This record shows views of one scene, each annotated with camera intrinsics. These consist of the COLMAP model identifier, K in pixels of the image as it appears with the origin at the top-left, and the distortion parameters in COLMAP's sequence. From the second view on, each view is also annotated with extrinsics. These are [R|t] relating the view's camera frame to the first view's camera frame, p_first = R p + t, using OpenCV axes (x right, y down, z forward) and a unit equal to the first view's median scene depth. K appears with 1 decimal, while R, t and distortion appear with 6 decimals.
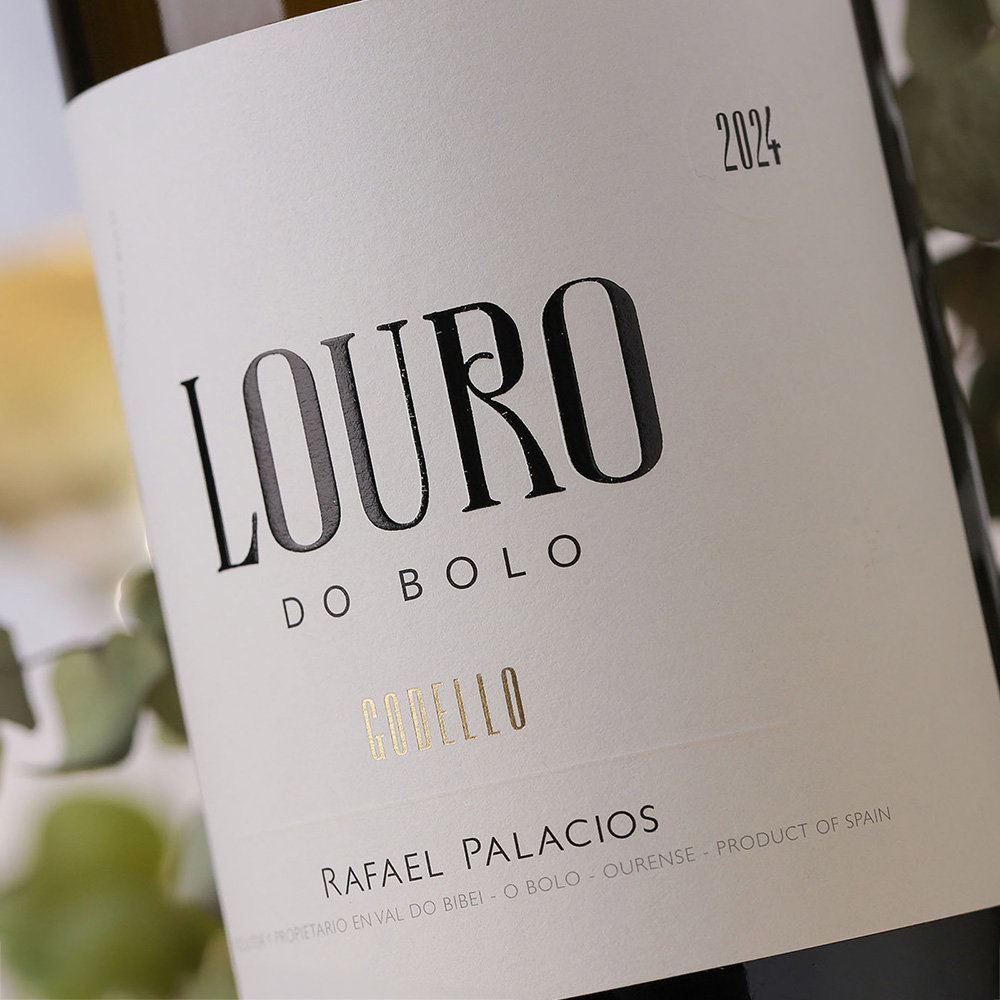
lens RADIAL K [[3979.6, 0, 499.3], [0, 3979.6, 499.5], [0, 0, 1]] dist [0.266310, 0.000000]
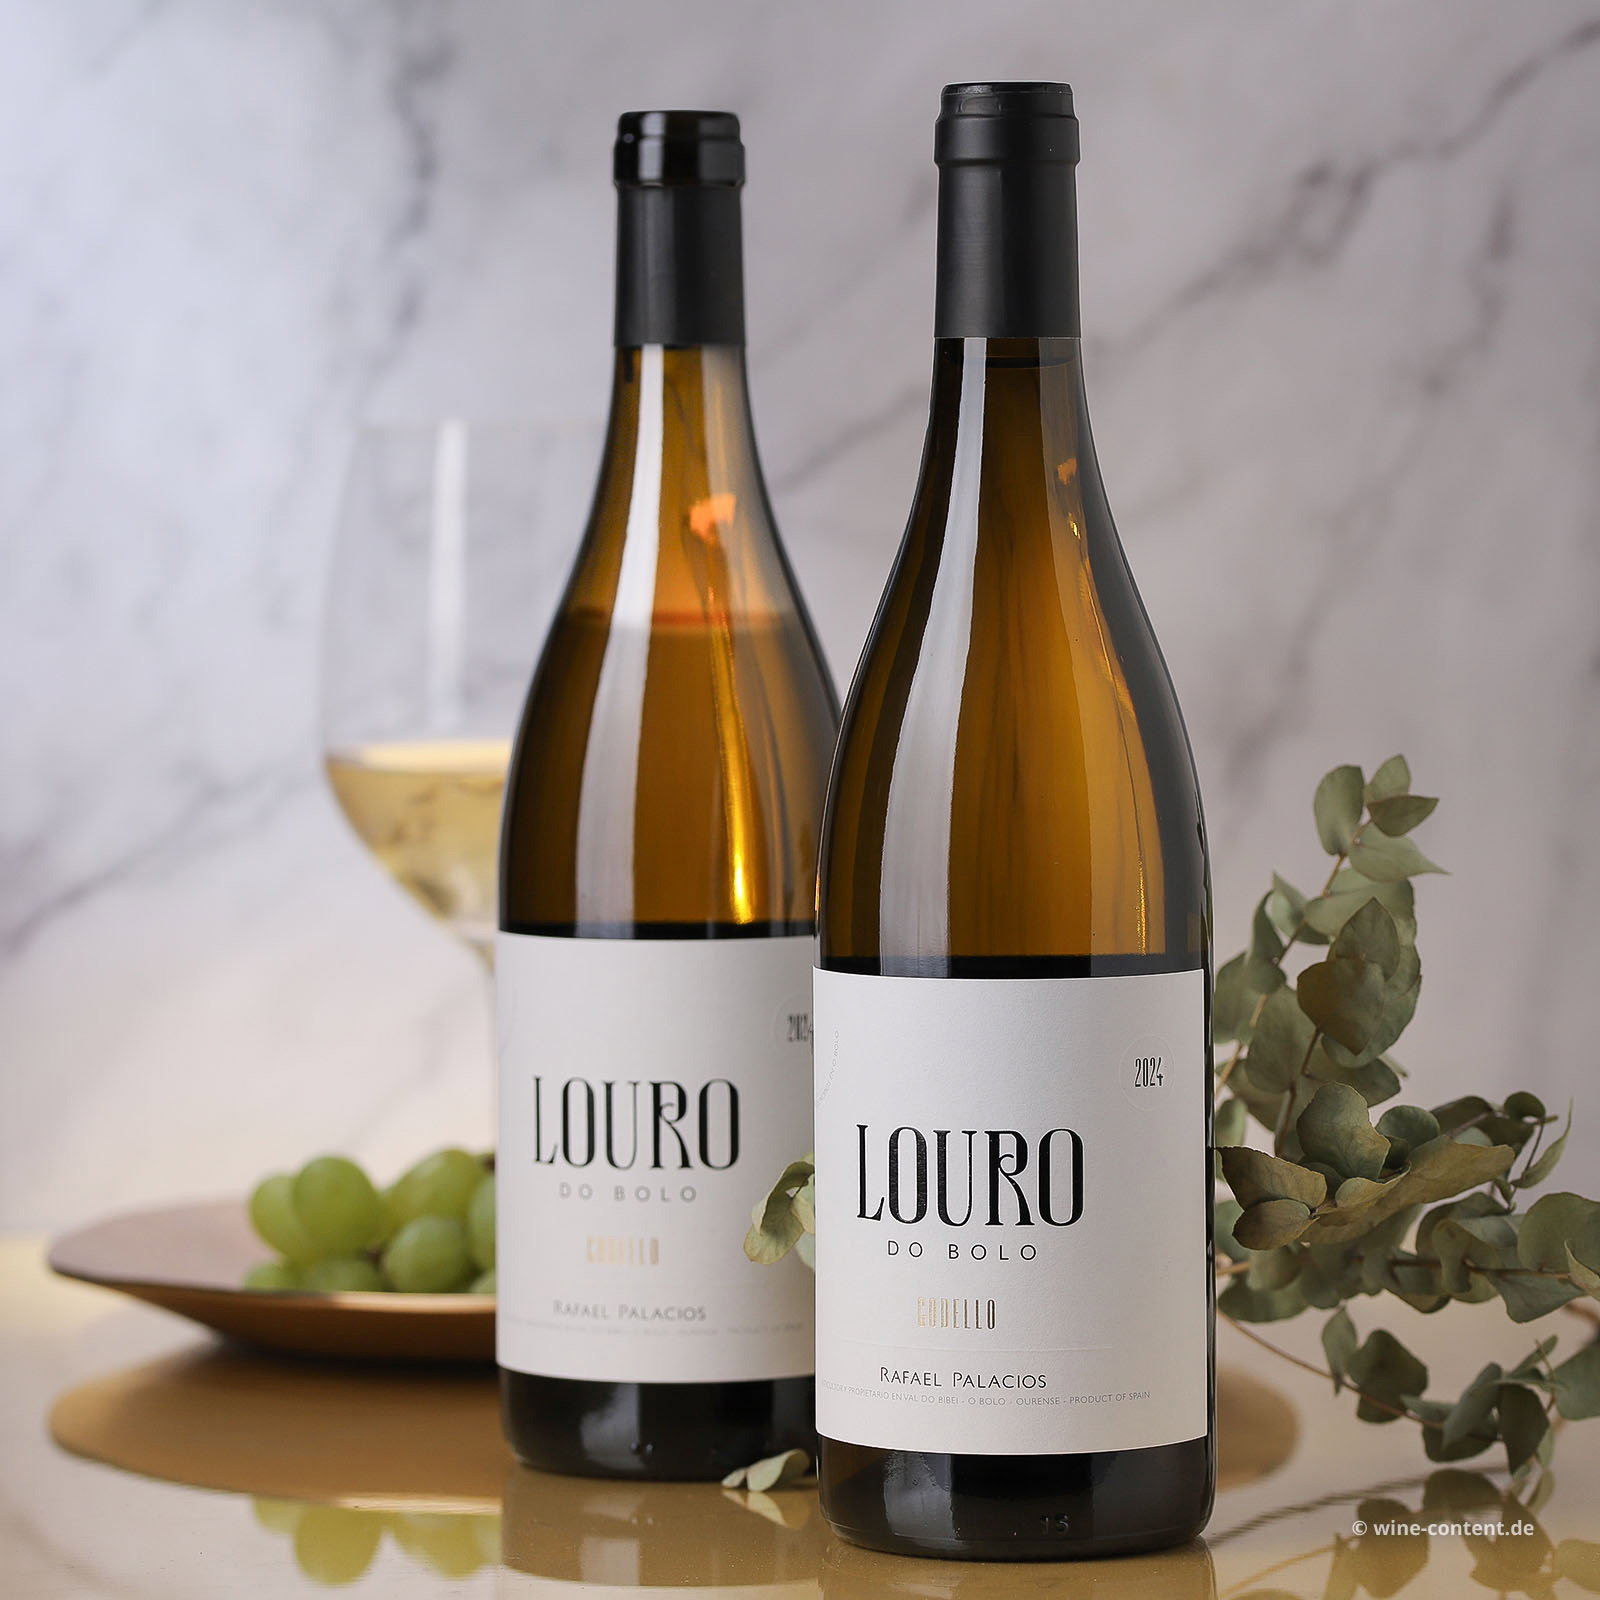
lens RADIAL K [[6367.3, 0, 800.5], [0, 6367.3, 793.6], [0, 0, 1]] dist [0.266310, 0.000000]
pose [[0.978225, 0.192091, 0.078598, -0.416914], [-0.199390, 0.974912, 0.098948, -0.538151], [-0.057619, -0.112465, 0.991984, -2.351908]]
